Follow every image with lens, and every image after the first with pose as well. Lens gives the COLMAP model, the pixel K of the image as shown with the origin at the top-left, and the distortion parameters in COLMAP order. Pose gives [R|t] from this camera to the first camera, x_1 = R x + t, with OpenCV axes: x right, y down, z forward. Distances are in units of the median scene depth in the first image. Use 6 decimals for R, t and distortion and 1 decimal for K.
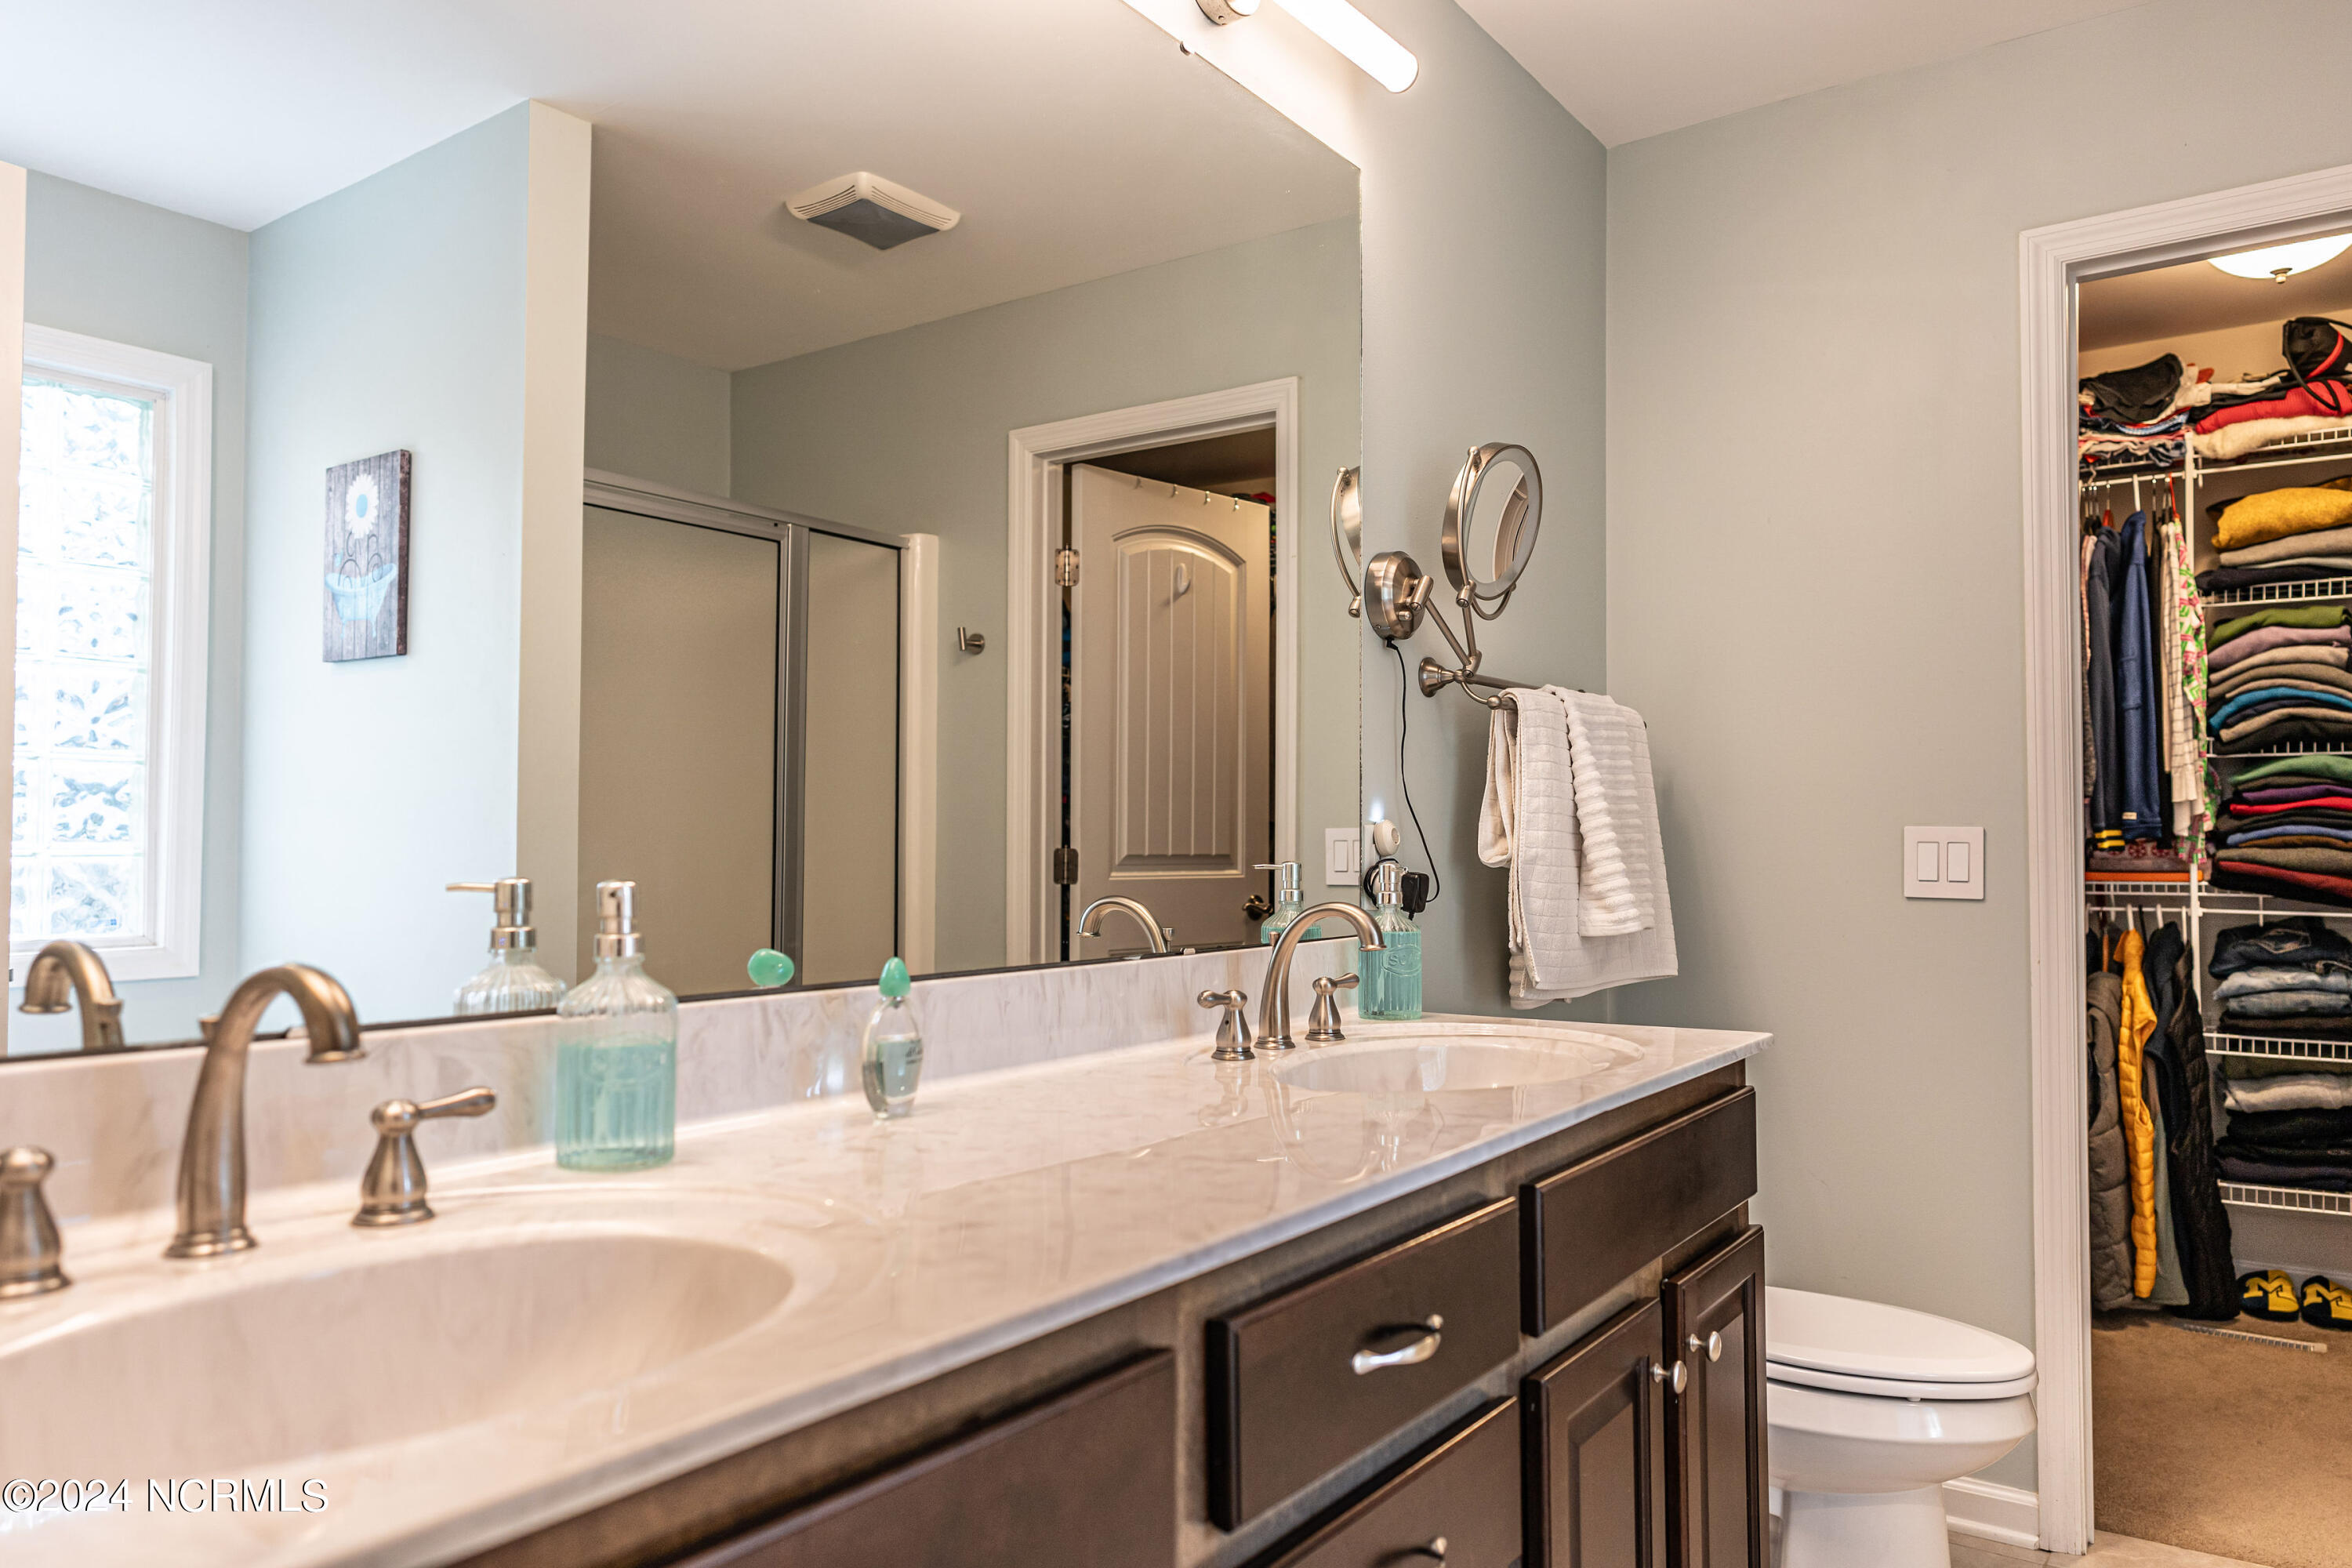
lens RADIAL K [[1585.4, 0, 1174.6], [0, 1585.4, 806.1], [0, 0, 1]] dist [0.002627, -0.001762]
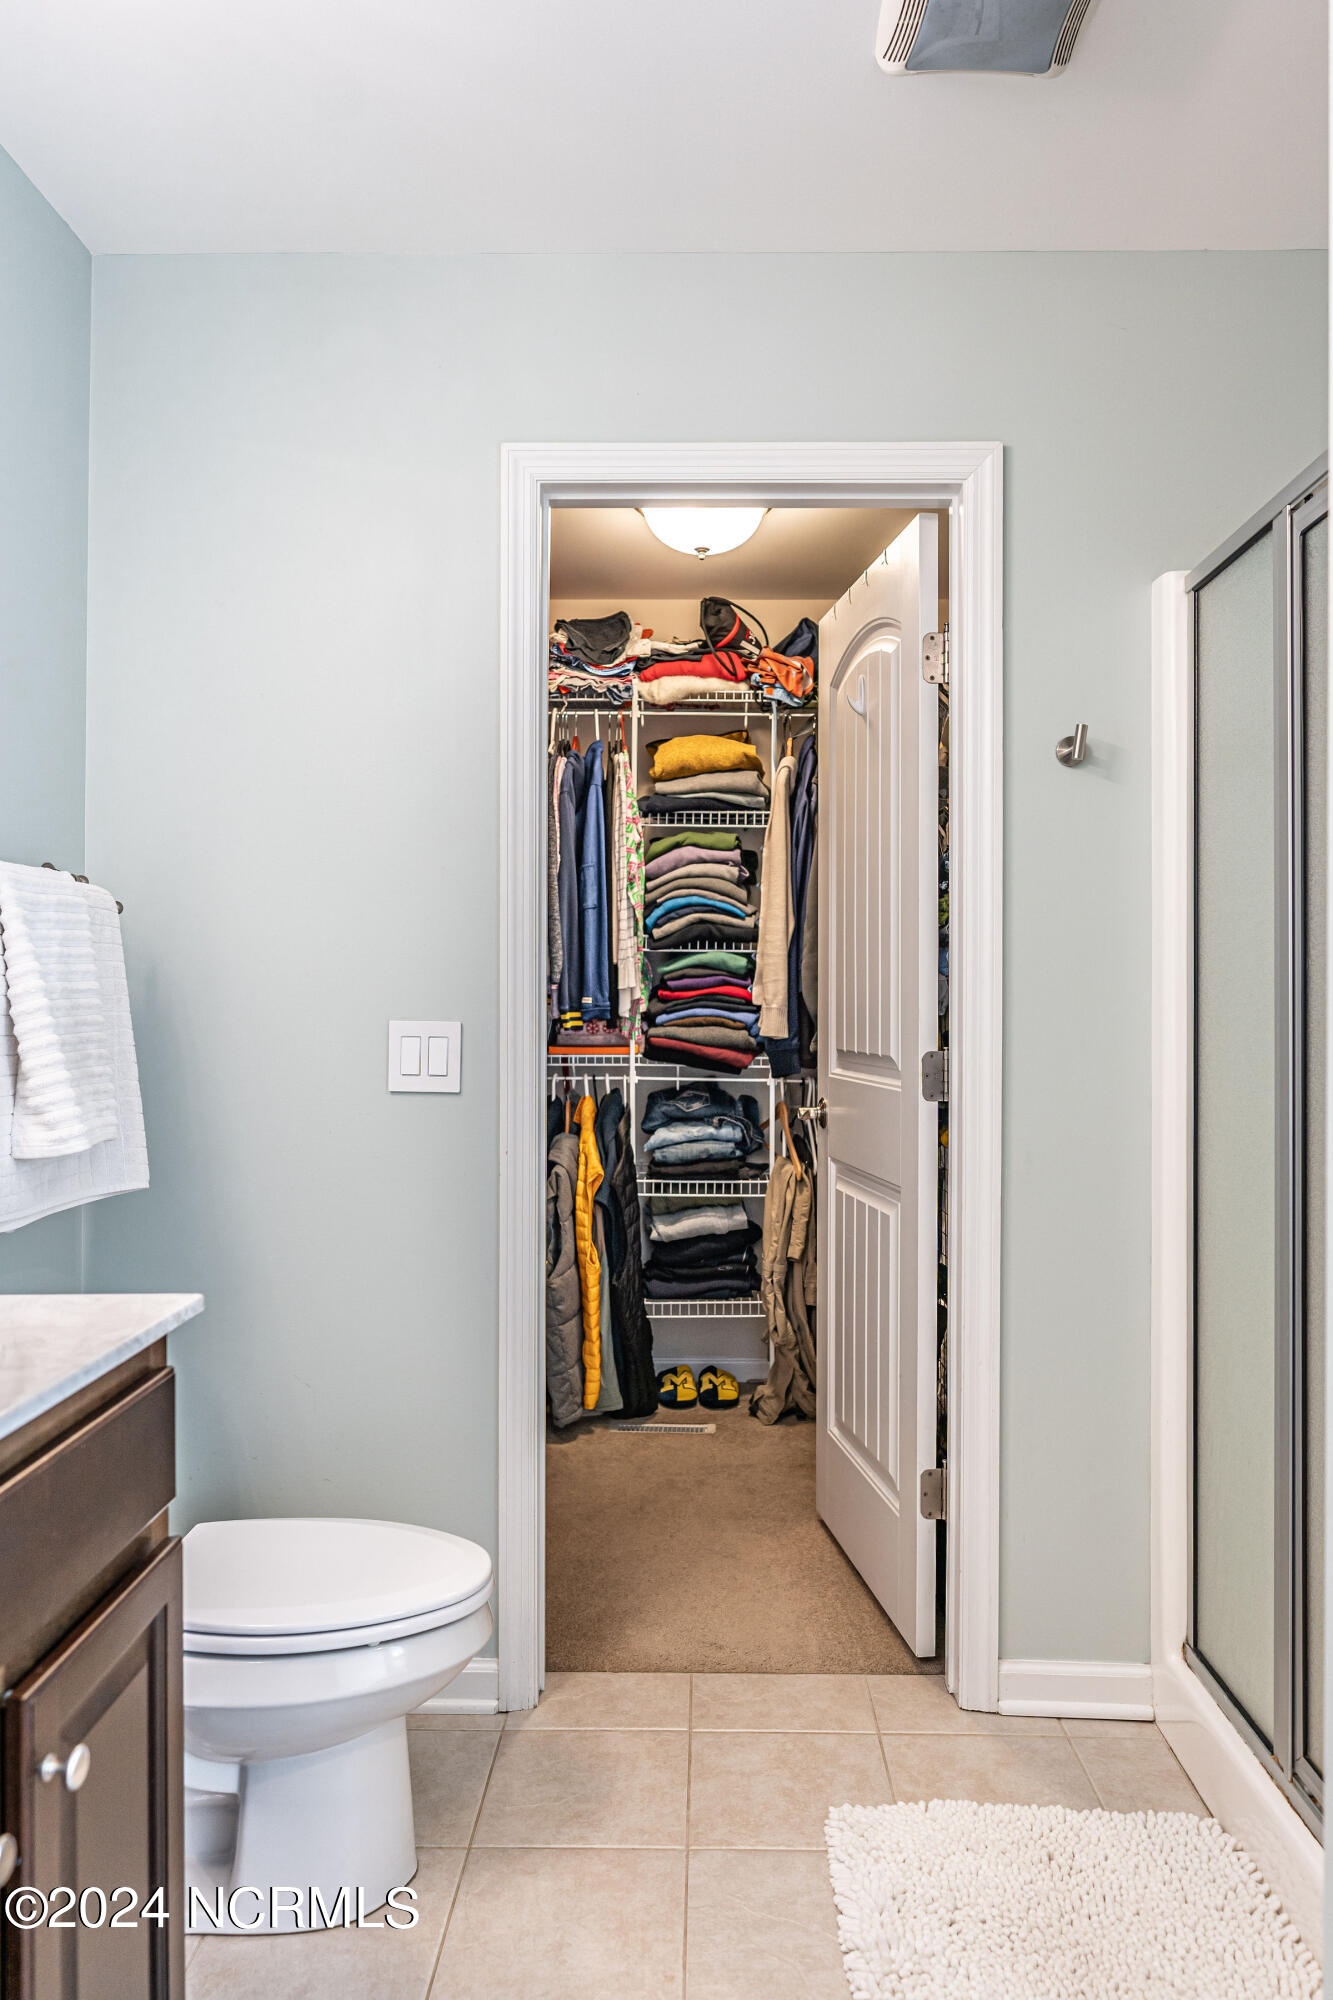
lens RADIAL K [[1348.1, 0, 674.0], [0, 1348.1, 1004.0], [0, 0, 1]] dist [0.002627, -0.001762]
pose [[0.823765, 0.002249, 0.566927, 0.092218], [-0.017566, 0.999613, 0.021559, -0.013641], [-0.566659, -0.027718, 0.823486, 0.146707]]
